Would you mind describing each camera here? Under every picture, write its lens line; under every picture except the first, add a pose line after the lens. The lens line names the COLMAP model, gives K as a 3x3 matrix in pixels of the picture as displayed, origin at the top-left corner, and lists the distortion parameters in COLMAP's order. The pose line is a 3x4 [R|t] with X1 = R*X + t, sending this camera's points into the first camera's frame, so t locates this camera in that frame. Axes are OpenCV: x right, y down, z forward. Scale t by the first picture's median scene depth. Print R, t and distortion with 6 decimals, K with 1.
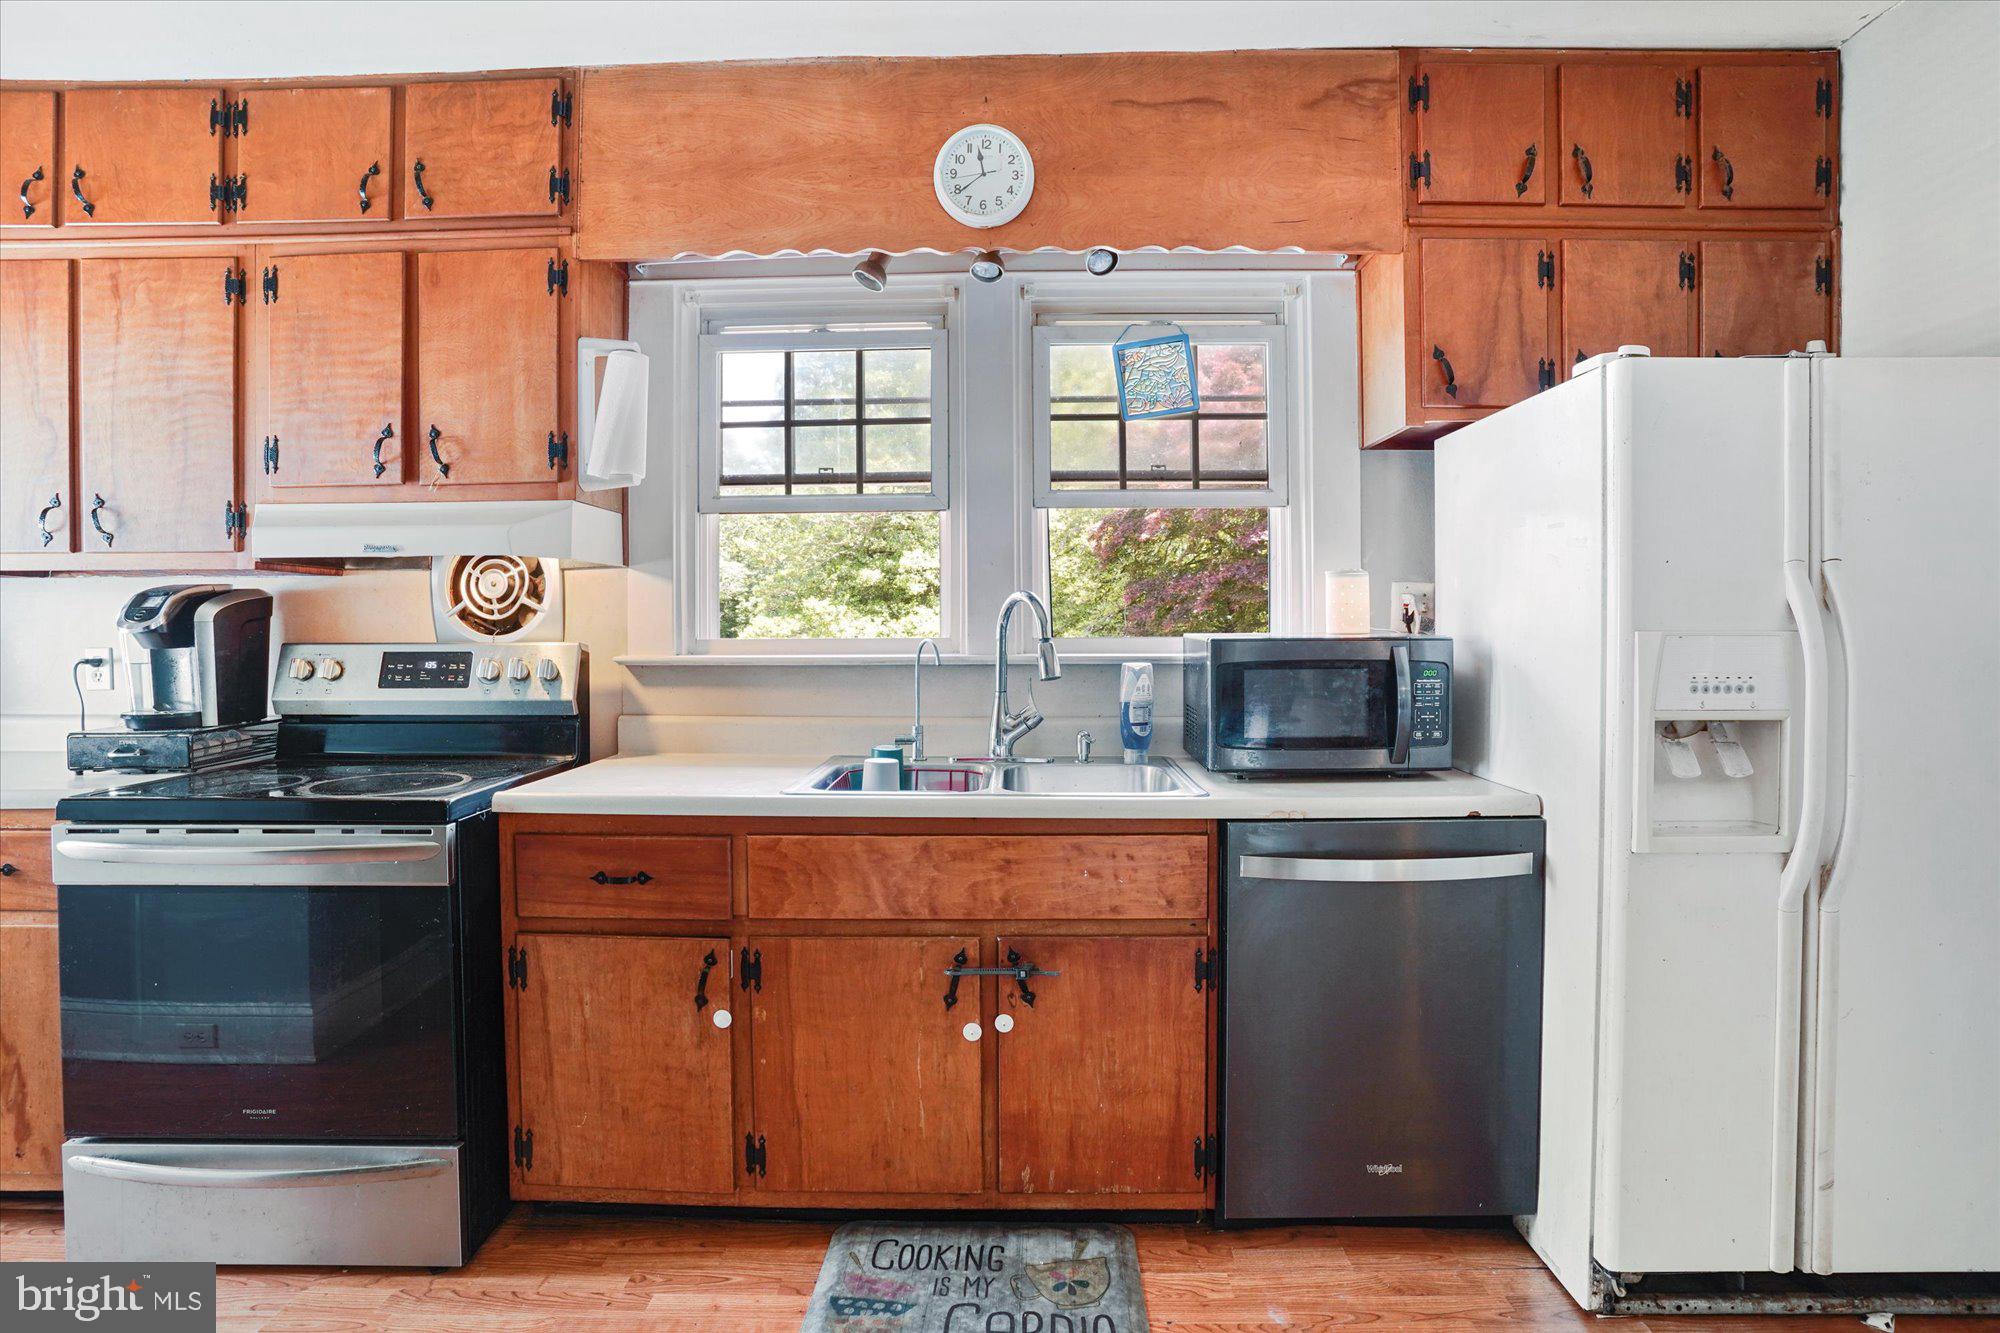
lens RADIAL K [[994.9, 0, 1011.4], [0, 994.9, 648.0], [0, 0, 1]] dist [-0.047402, 0.016618]
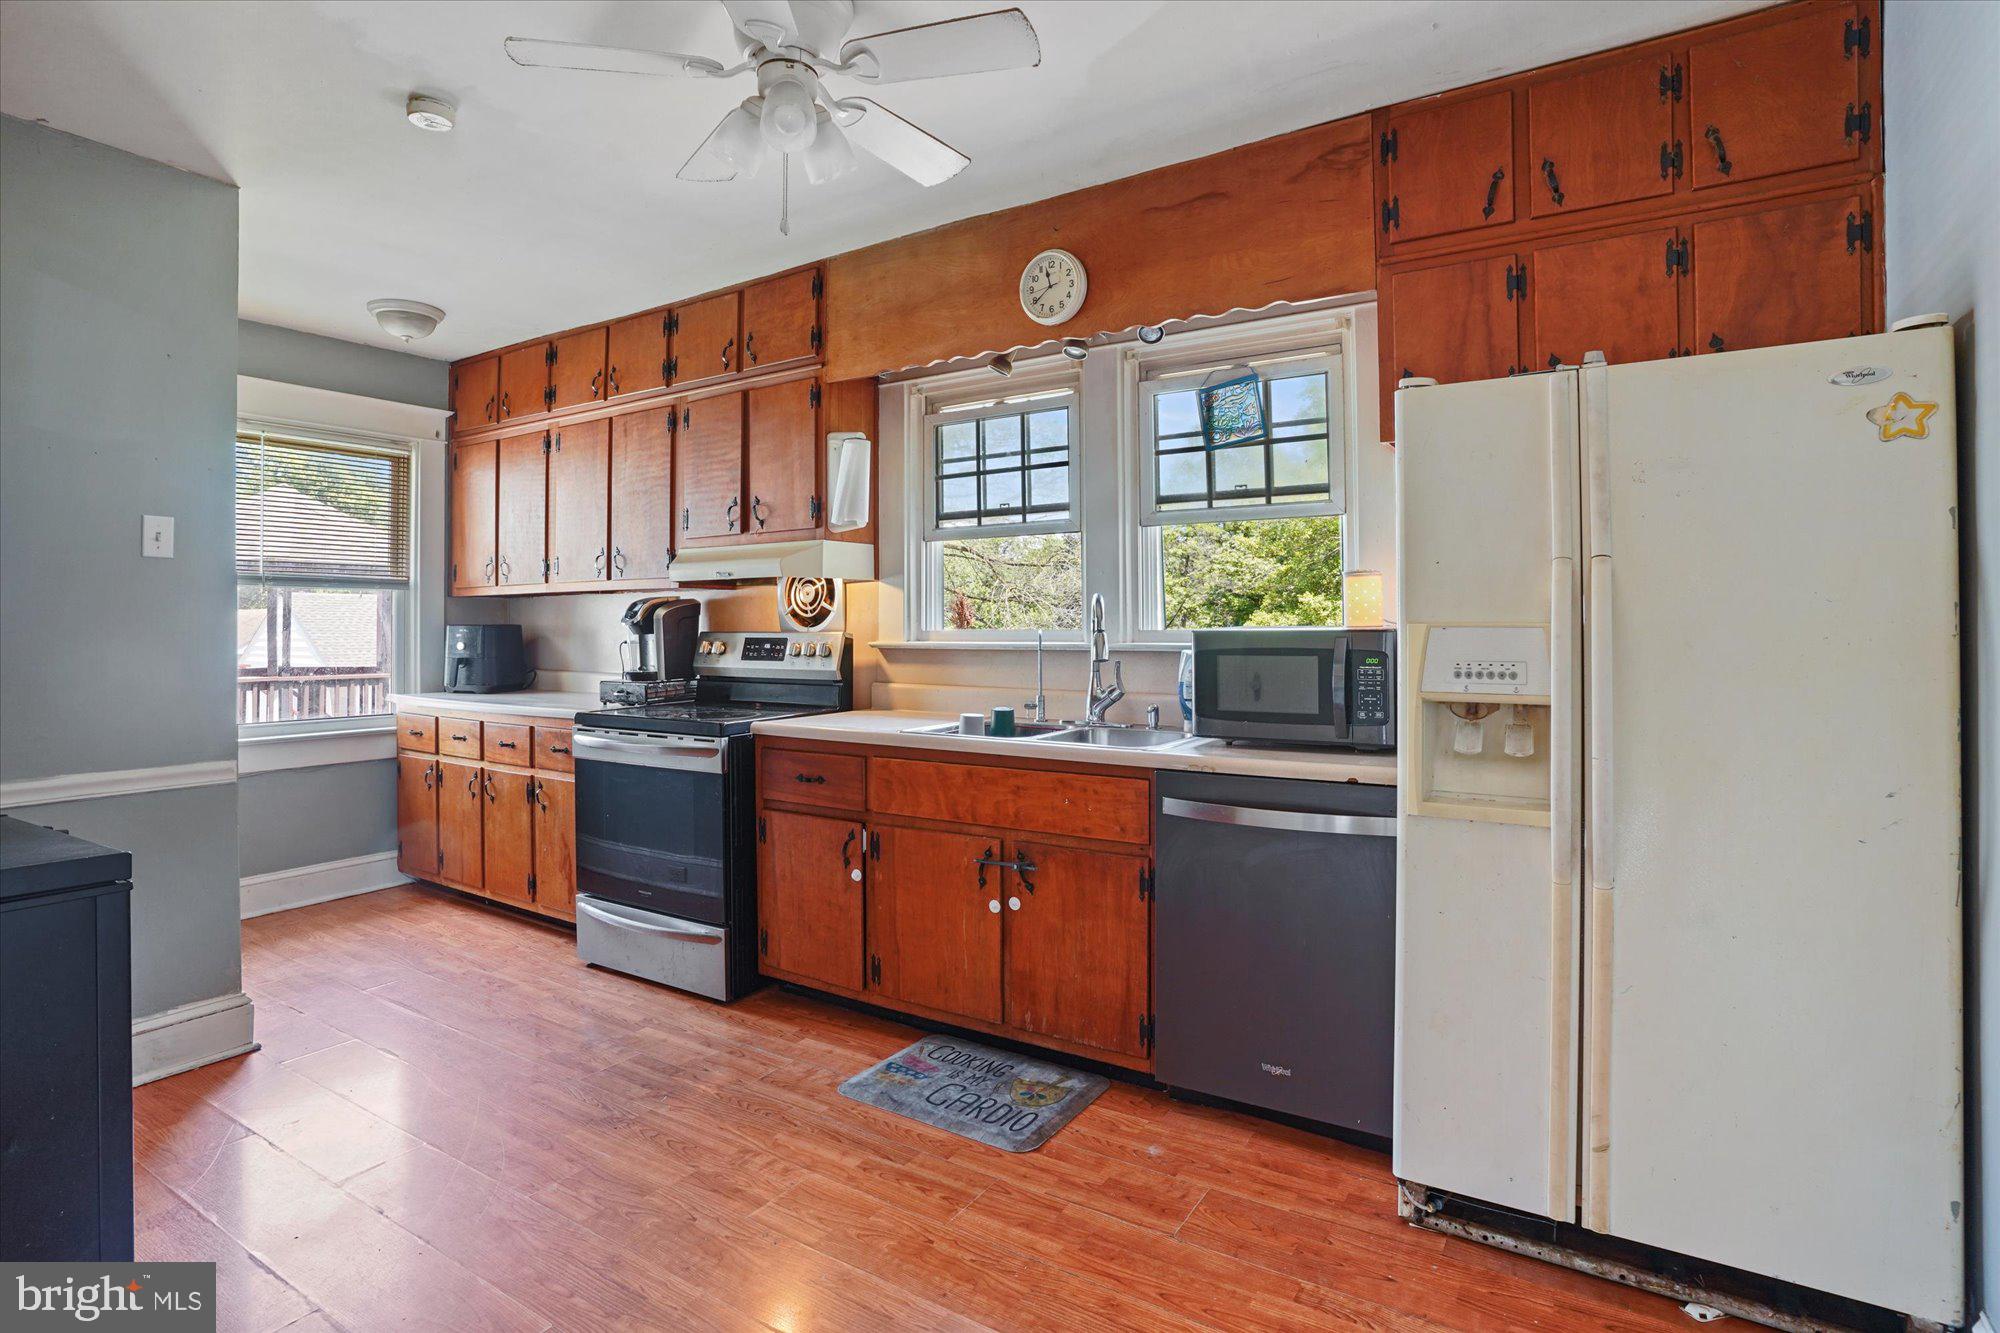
lens RADIAL K [[994.9, 0, 985.8], [0, 994.9, 625.7], [0, 0, 1]] dist [-0.047402, 0.016618]
pose [[0.851137, 0.000312, -0.524943, 0.618122], [-0.009844, 0.999833, -0.015368, 0.006951], [0.524851, 0.018248, 0.850999, -0.198219]]
